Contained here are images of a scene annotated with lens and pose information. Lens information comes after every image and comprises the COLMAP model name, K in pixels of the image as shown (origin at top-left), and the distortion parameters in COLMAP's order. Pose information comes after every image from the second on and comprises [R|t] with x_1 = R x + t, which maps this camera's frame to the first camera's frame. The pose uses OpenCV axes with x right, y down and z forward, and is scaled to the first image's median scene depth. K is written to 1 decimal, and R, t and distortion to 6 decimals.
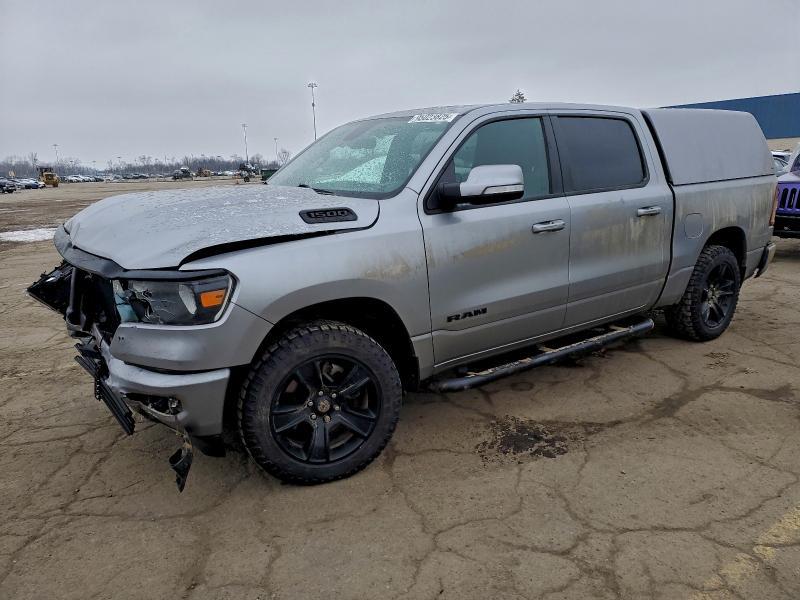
lens RADIAL K [[617.2, 0, 400.0], [0, 617.2, 300.0], [0, 0, 1]] dist [0.058146, -0.053537]
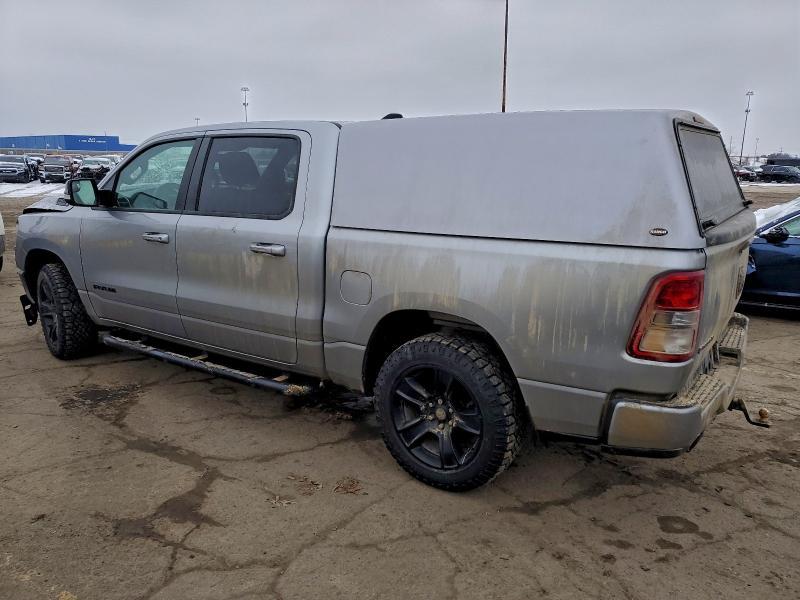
lens RADIAL K [[617.2, 0, 400.0], [0, 617.2, 300.0], [0, 0, 1]] dist [0.058146, -0.053537]
pose [[0.315142, 0.239237, -0.918396, 1.256094], [-0.225543, 0.958861, 0.172384, -0.265619], [0.921855, 0.152812, 0.356136, 0.900496]]
